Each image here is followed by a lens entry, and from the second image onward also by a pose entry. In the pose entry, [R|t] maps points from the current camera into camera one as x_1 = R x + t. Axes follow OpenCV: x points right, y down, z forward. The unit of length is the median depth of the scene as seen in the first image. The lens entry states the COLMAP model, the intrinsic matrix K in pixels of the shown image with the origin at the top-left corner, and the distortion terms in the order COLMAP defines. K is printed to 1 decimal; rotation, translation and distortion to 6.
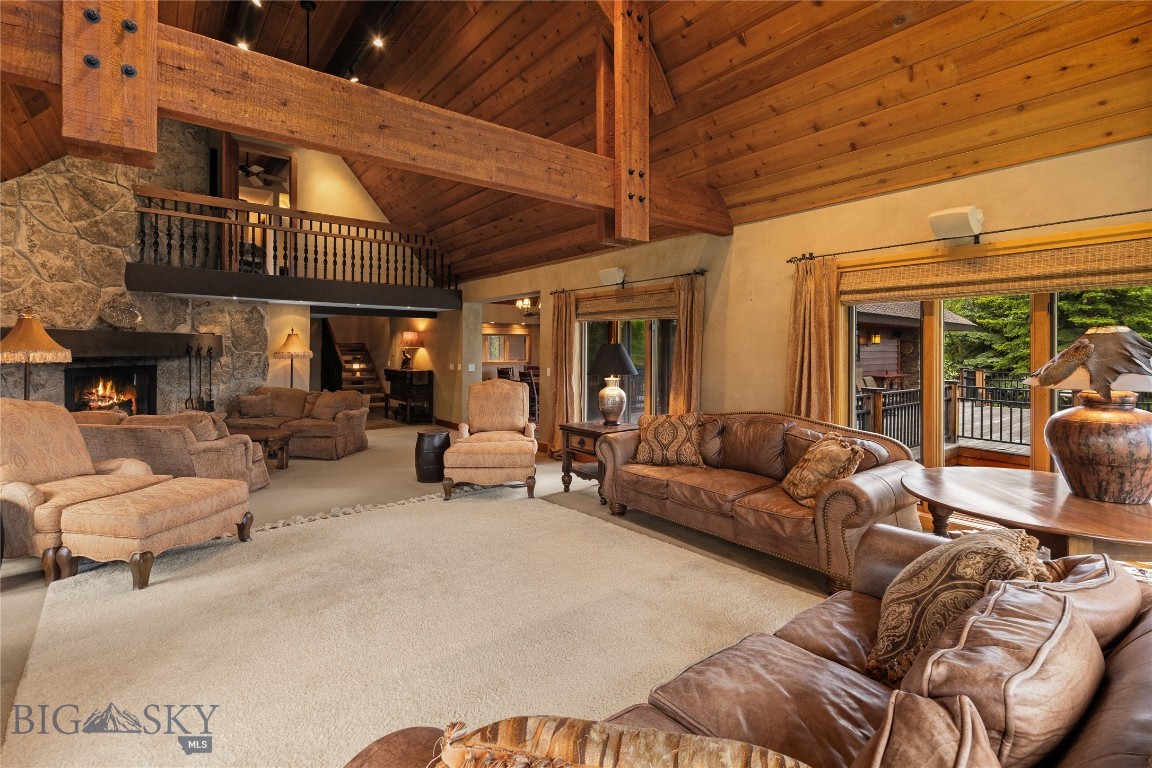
lens RADIAL K [[542.7, 0, 571.9], [0, 542.7, 348.0], [0, 0, 1]] dist [-0.000861, 0.000740]
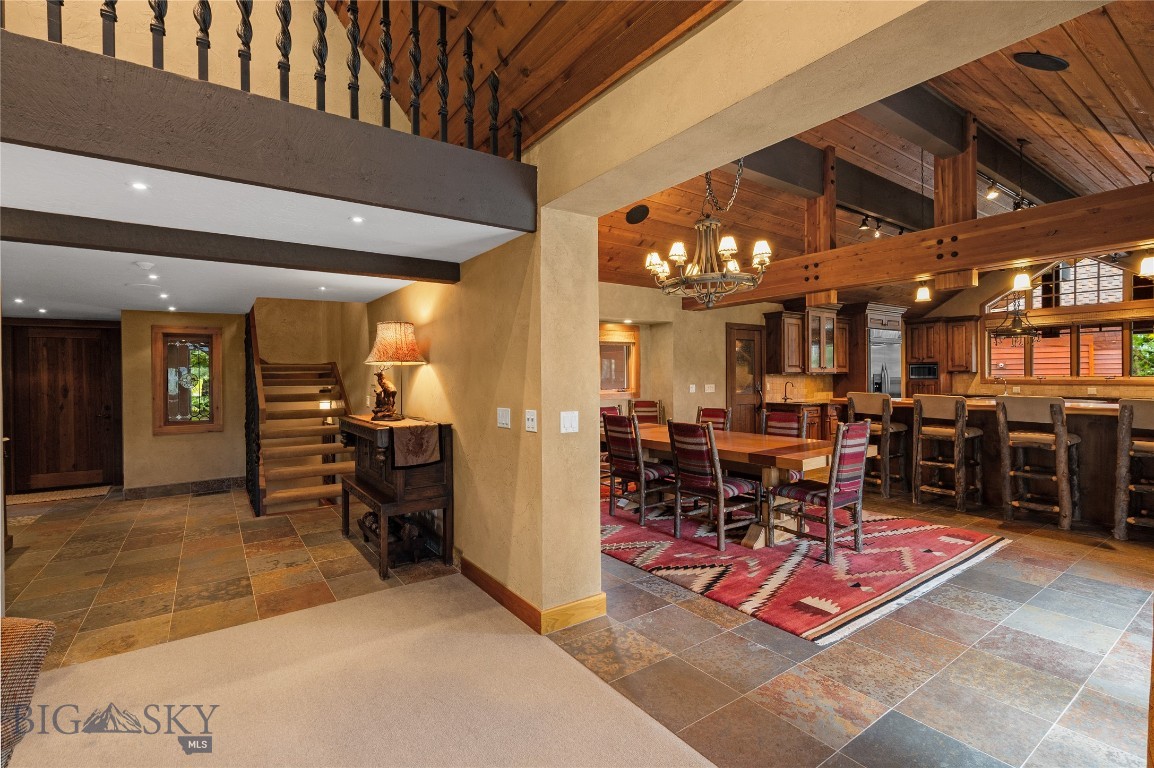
lens RADIAL K [[521.5, 0, 577.4], [0, 521.5, 380.4], [0, 0, 1]] dist [0.000810, 0.000256]
pose [[0.998654, -0.013220, -0.050156, -0.219273], [0.013770, 0.999849, 0.010639, 0.012985], [0.050008, -0.011315, 0.998685, 0.936802]]
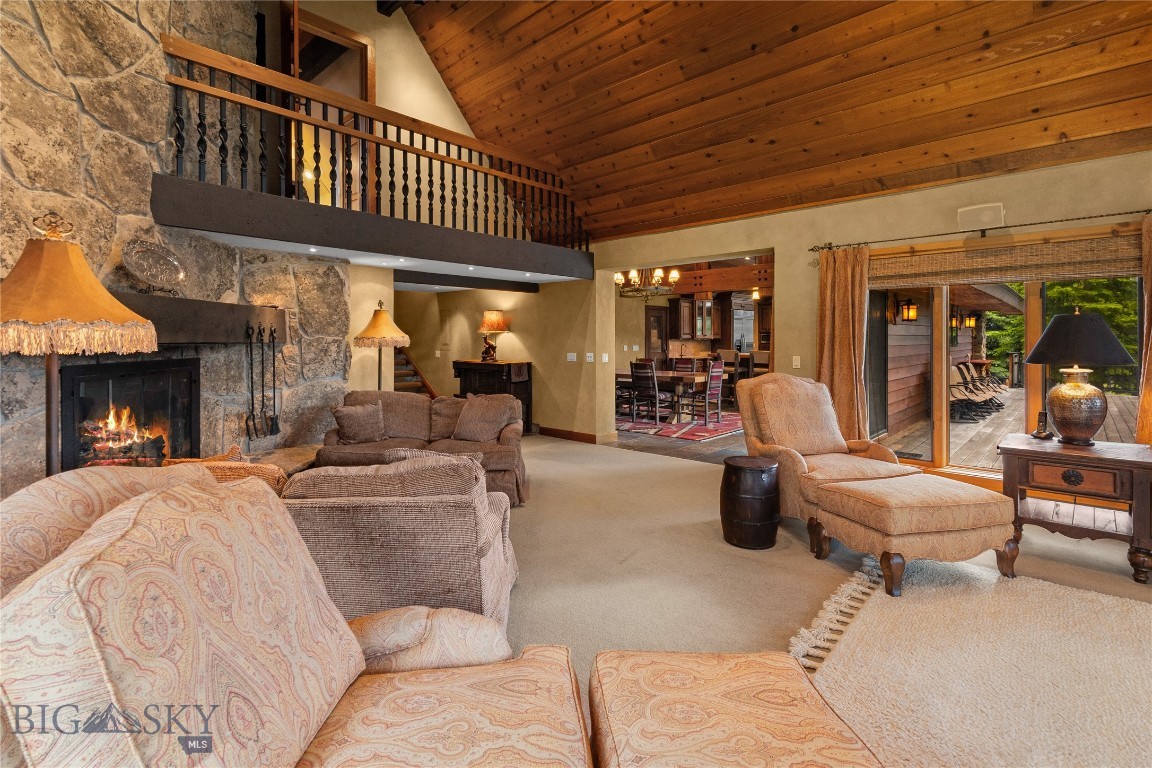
lens RADIAL K [[545.3, 0, 577.2], [0, 545.3, 342.3], [0, 0, 1]] dist [-0.000102, 0.000787]
pose [[0.987423, -0.007032, 0.157942, -0.452741], [0.005884, 0.999953, 0.007734, 0.011864], [-0.157989, -0.006707, 0.987418, 0.358400]]
